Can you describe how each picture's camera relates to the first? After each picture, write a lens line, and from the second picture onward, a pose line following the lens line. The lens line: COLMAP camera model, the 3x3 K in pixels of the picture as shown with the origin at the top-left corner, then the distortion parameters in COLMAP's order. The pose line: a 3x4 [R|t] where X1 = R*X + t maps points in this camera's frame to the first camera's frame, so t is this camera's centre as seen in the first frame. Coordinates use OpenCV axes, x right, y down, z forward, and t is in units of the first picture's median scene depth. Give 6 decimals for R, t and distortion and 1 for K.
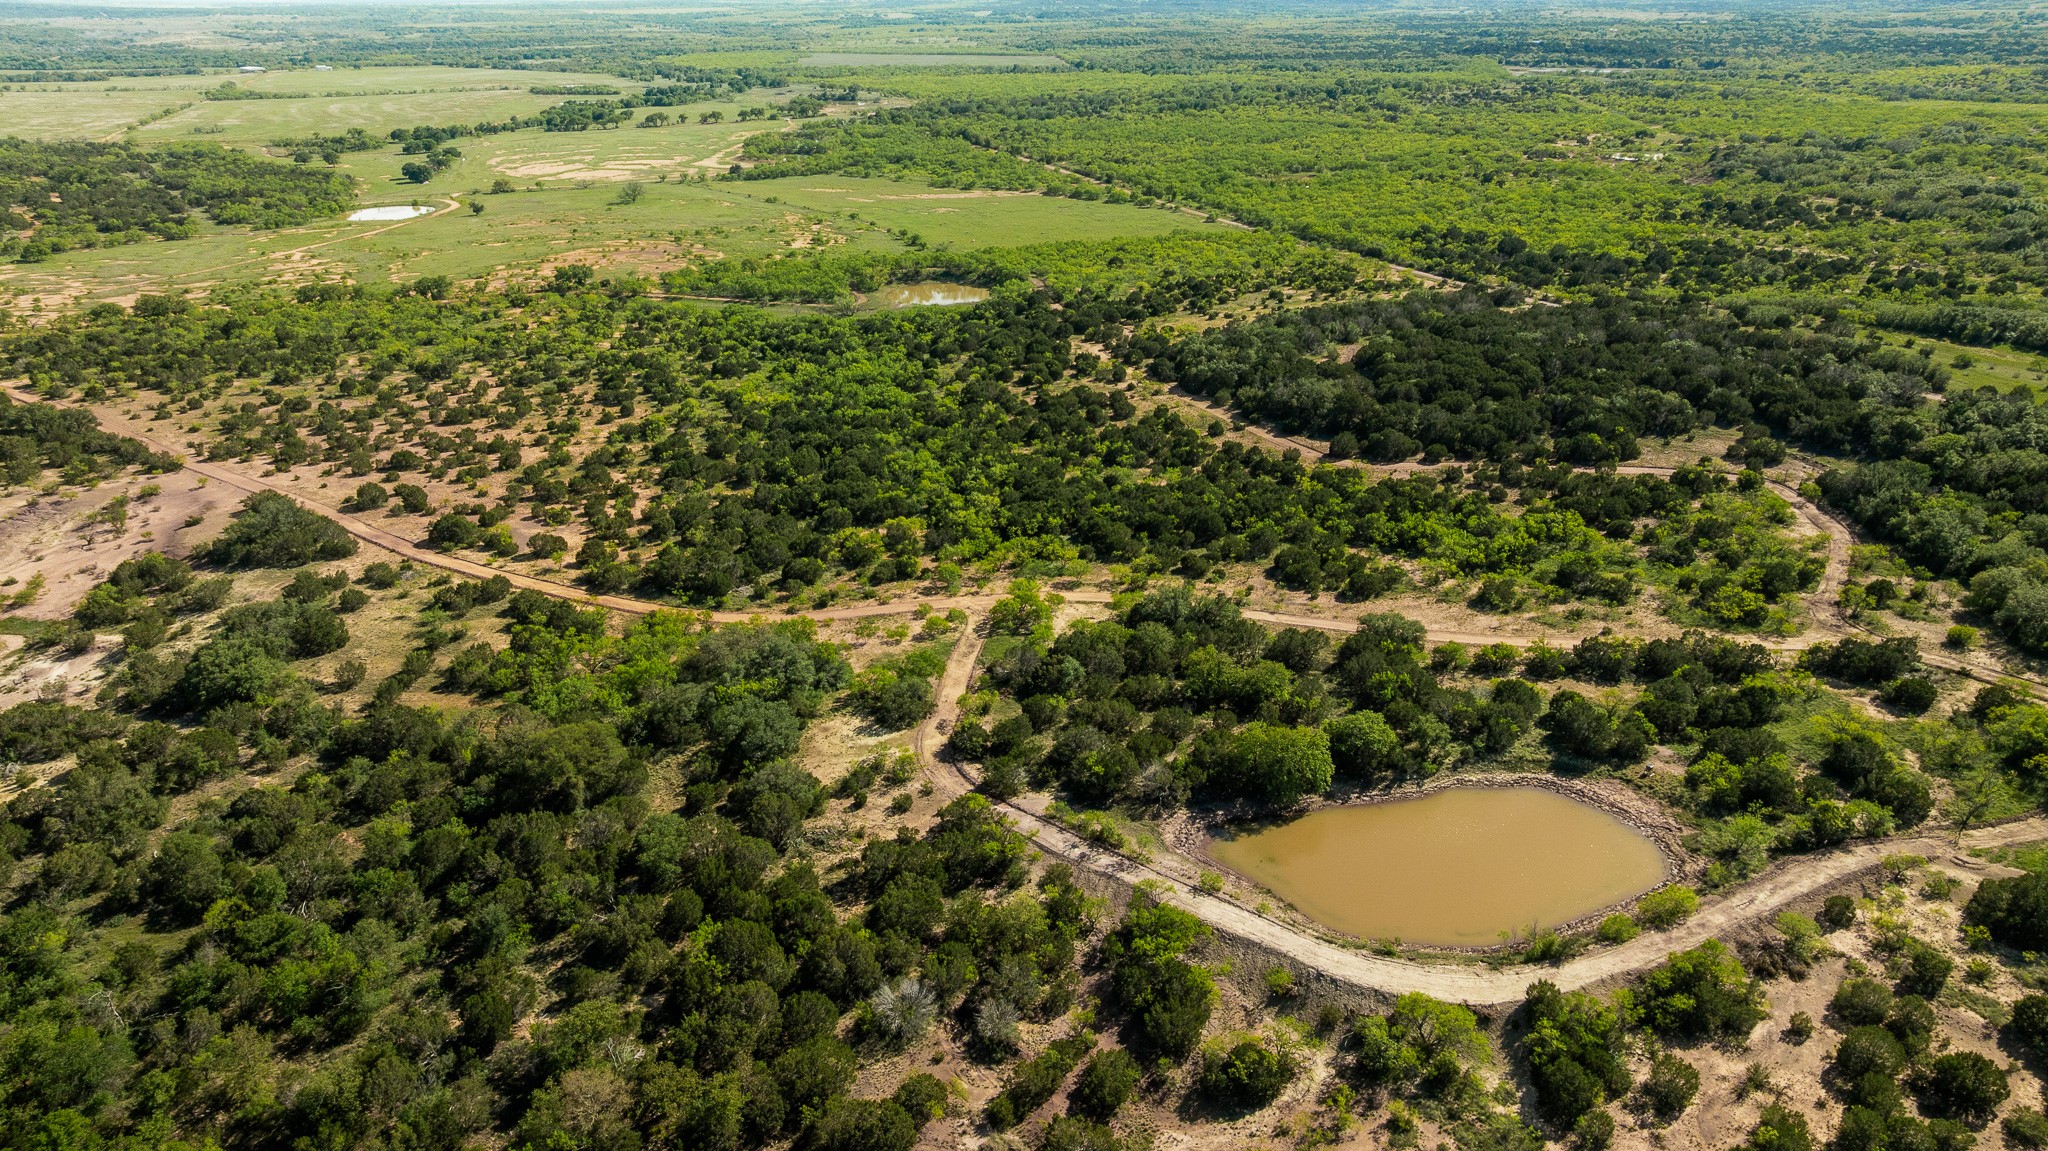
lens RADIAL K [[1447.9, 0, 1024.1], [0, 1447.9, 587.8], [0, 0, 1]] dist [-0.030174, 0.034644]
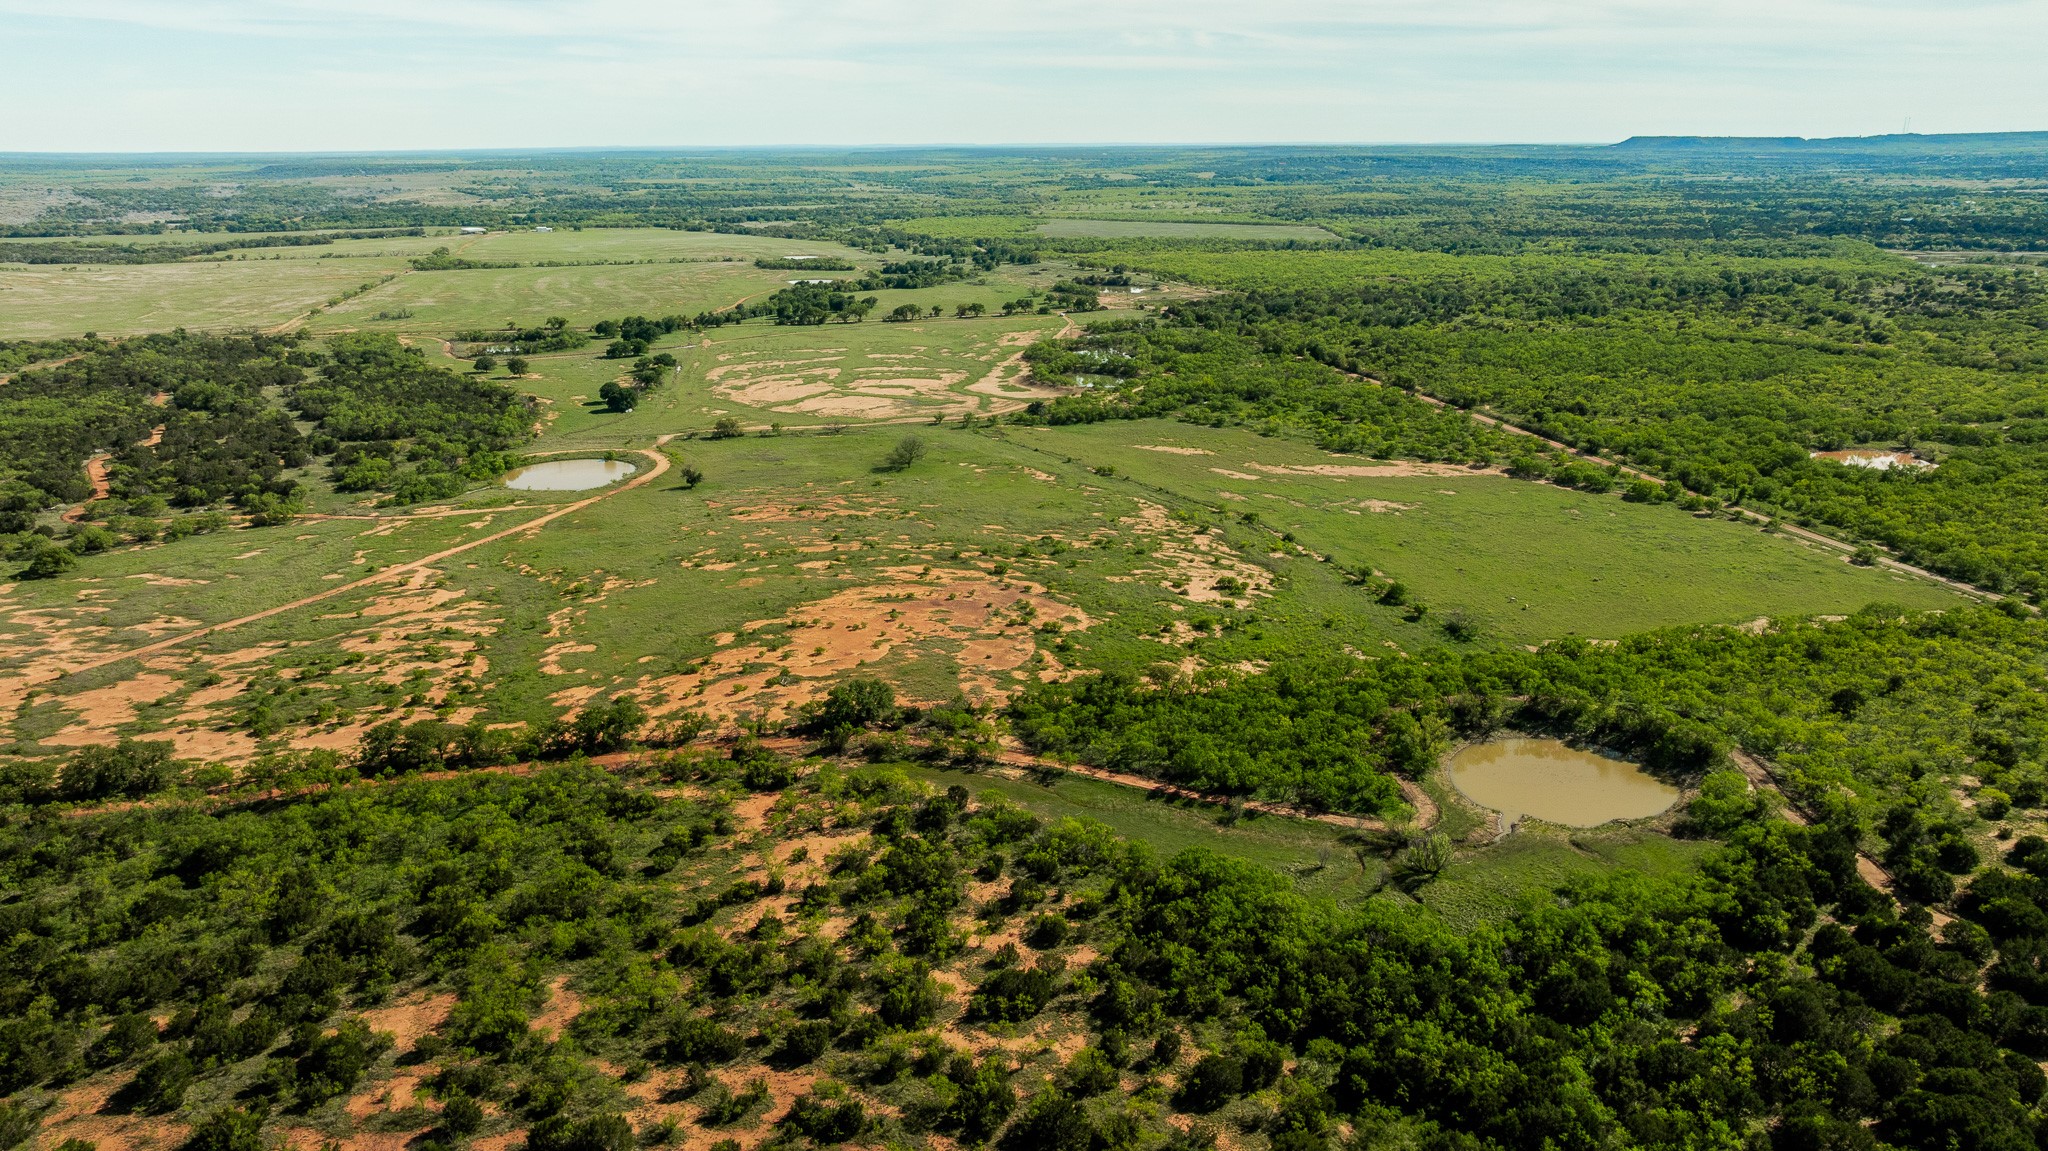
lens RADIAL K [[1447.9, 0, 1011.5], [0, 1447.9, 575.8], [0, 0, 1]] dist [-0.030174, 0.034644]
pose [[0.990901, 0.043118, -0.127499, -0.312831], [-0.056162, 0.993346, -0.100545, -0.355893], [0.122316, 0.106791, 0.986729, 0.773813]]
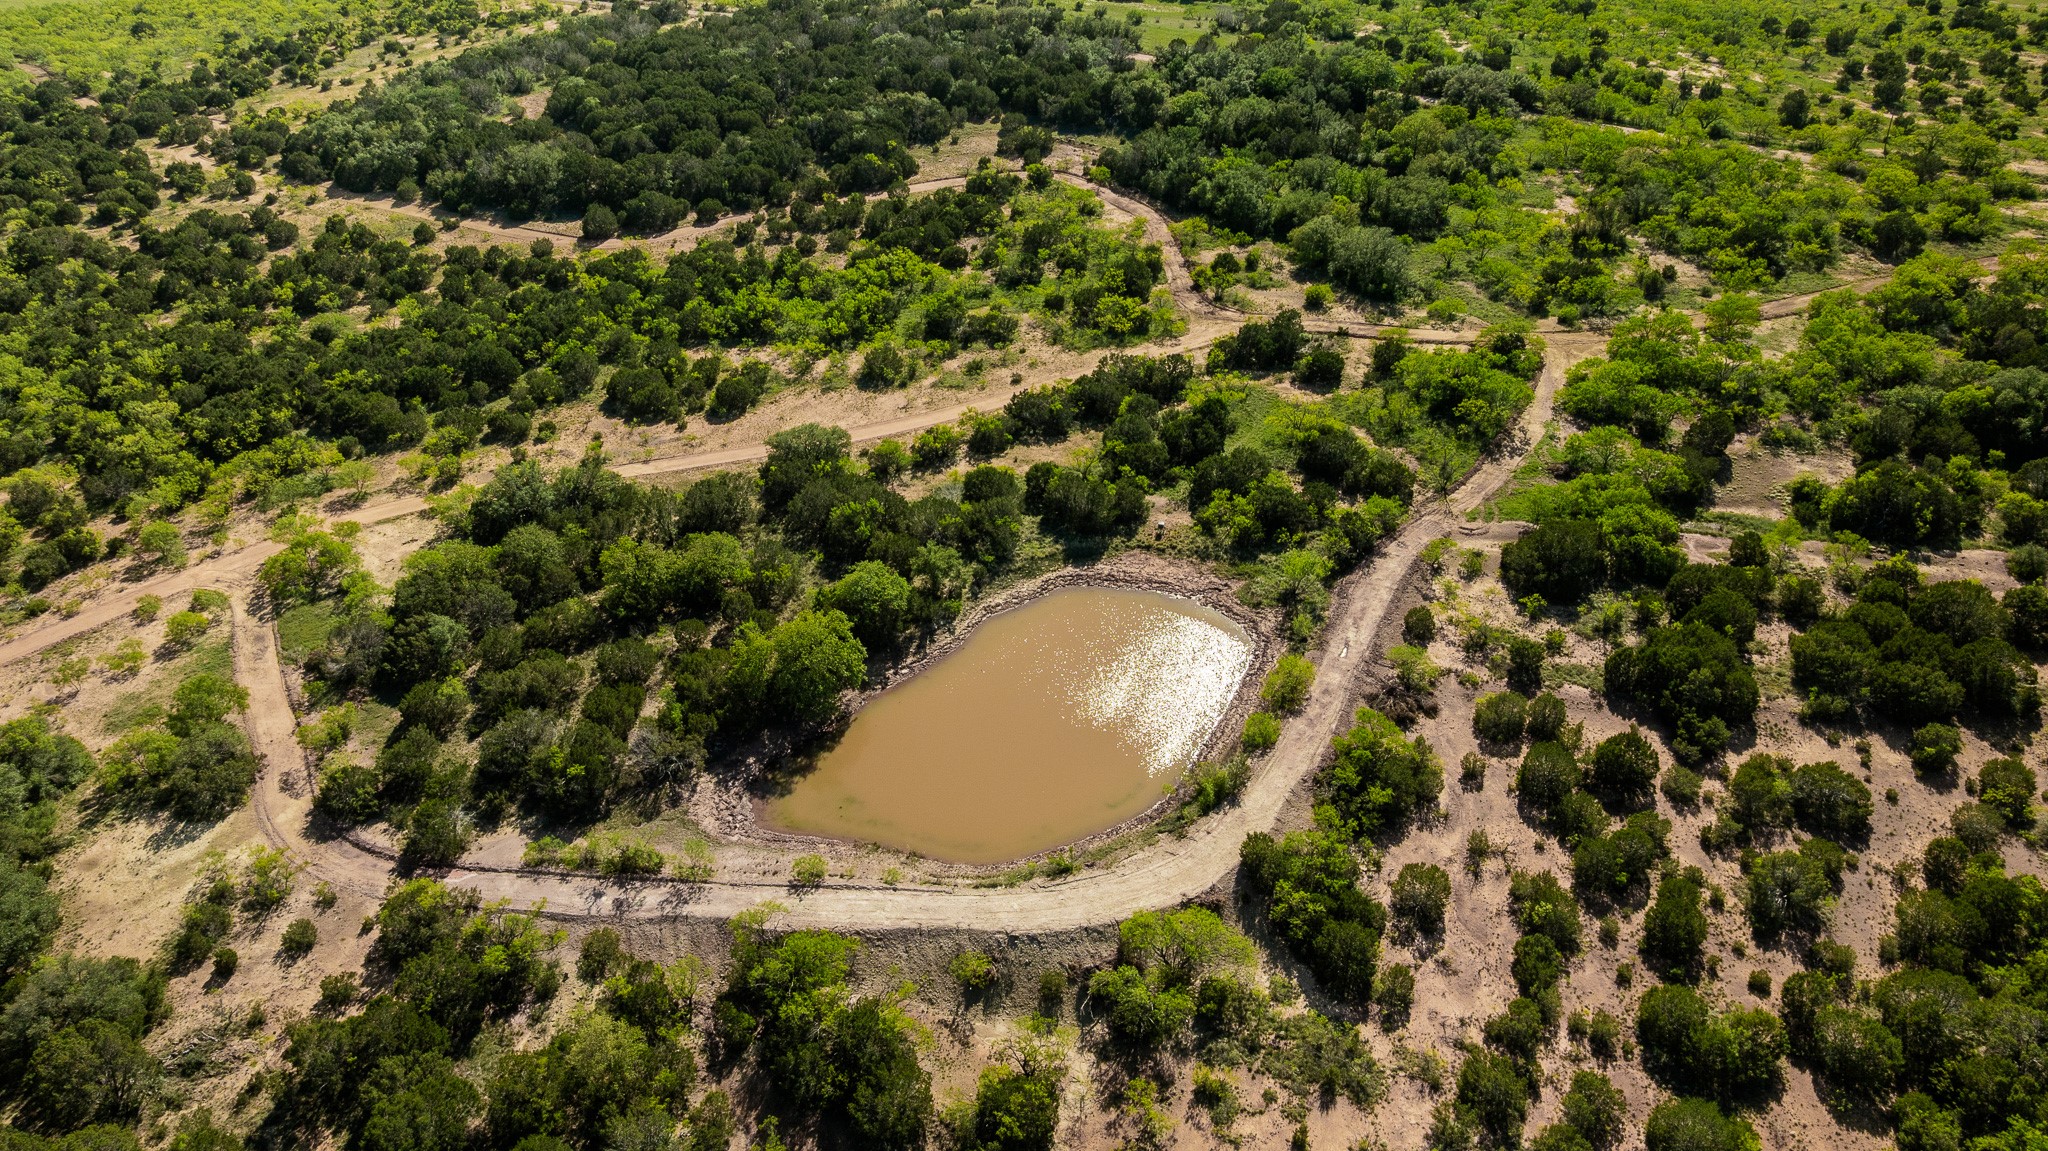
lens RADIAL K [[1447.9, 0, 1027.4], [0, 1447.9, 582.9], [0, 0, 1]] dist [-0.030174, 0.034644]
pose [[0.804294, -0.321430, 0.499793, -0.061916], [0.230686, 0.944004, 0.235883, -0.049262], [-0.547626, -0.074424, 0.833407, 0.206934]]
